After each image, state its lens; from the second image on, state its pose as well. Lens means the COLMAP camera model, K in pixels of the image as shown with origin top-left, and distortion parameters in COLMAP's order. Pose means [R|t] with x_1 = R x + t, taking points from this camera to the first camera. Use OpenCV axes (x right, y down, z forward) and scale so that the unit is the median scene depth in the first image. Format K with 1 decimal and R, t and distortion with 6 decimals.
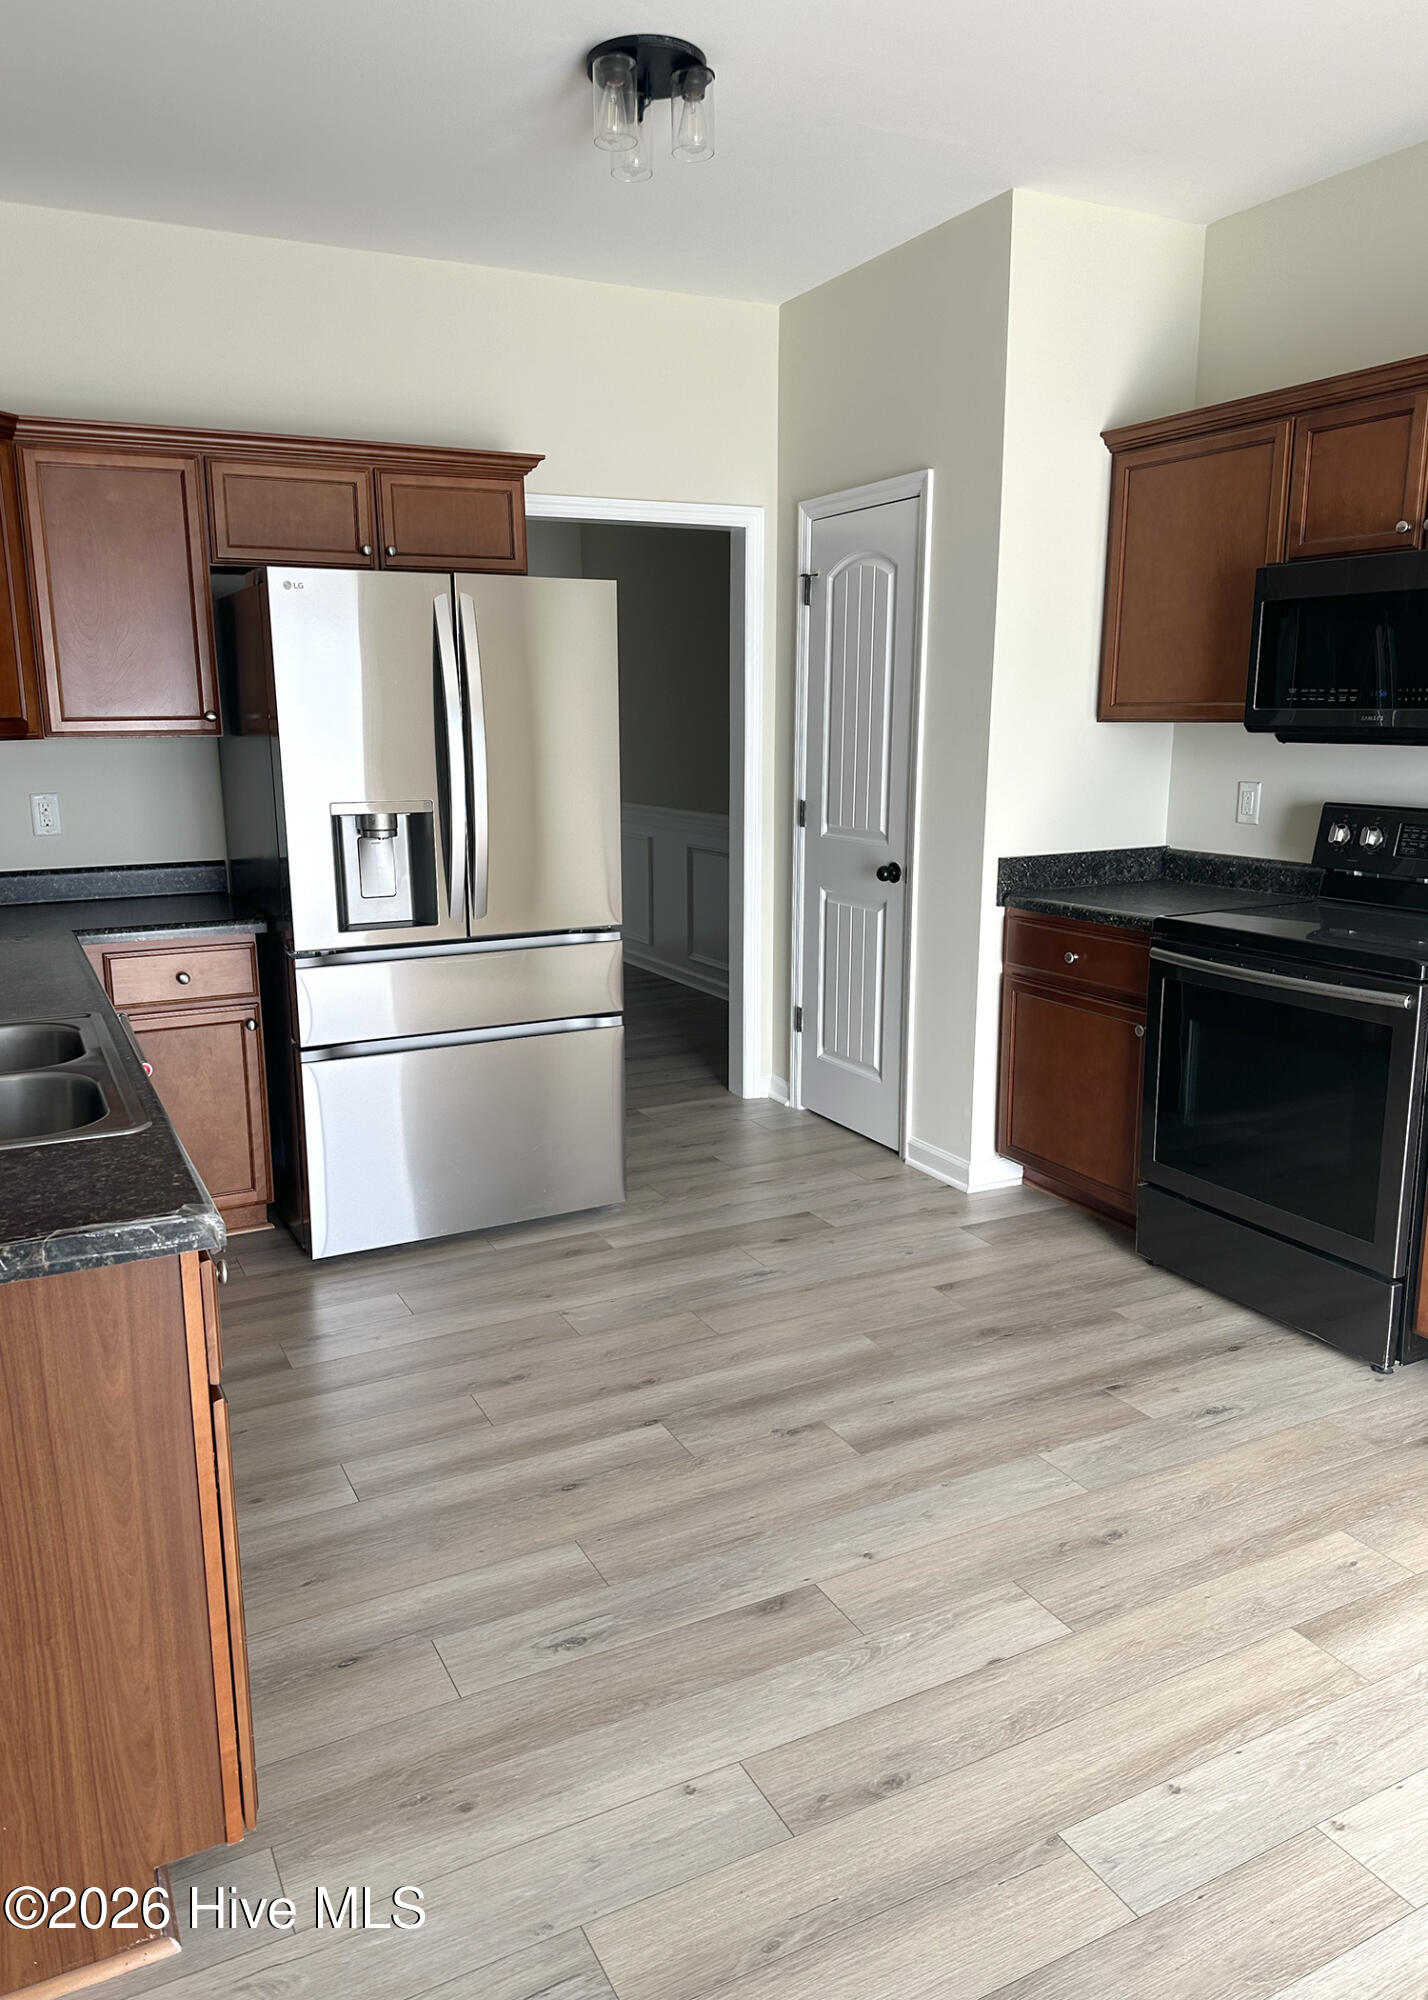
lens RADIAL K [[1420.5, 0, 713.3], [0, 1420.5, 989.5], [0, 0, 1]] dist [0.061687, -0.107774]
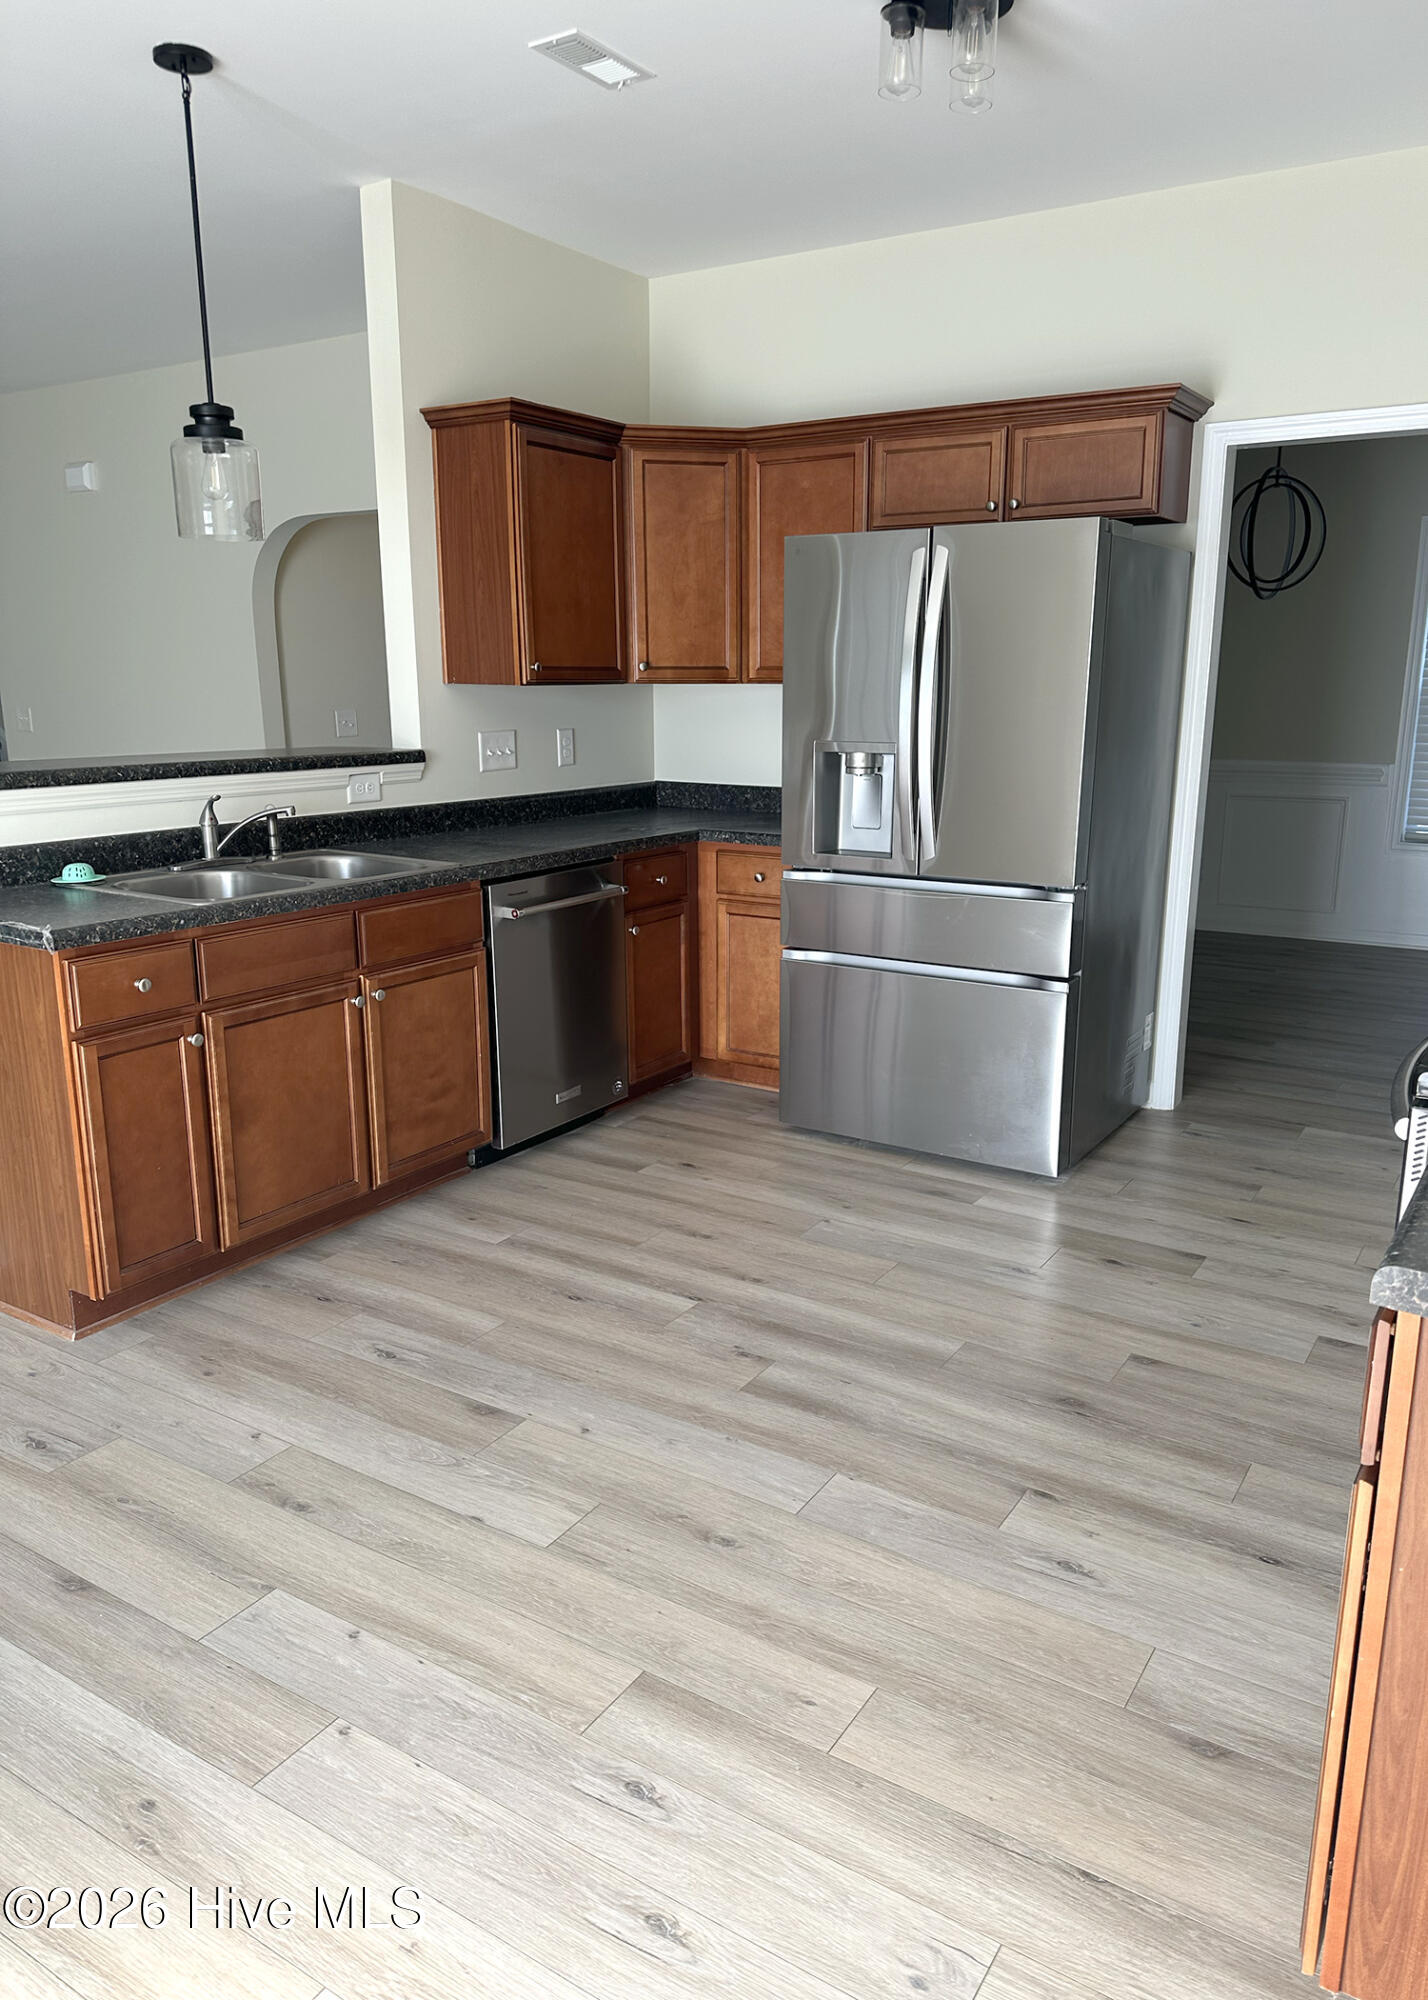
lens RADIAL K [[1423.7, 0, 714.0], [0, 1423.7, 1000.0], [0, 0, 1]] dist [0.191542, -0.454375]
pose [[0.498545, 0.201714, -0.843068, 0.931560], [-0.179211, 0.975523, 0.127430, -0.074802], [0.848137, 0.087558, 0.522492, 0.440090]]
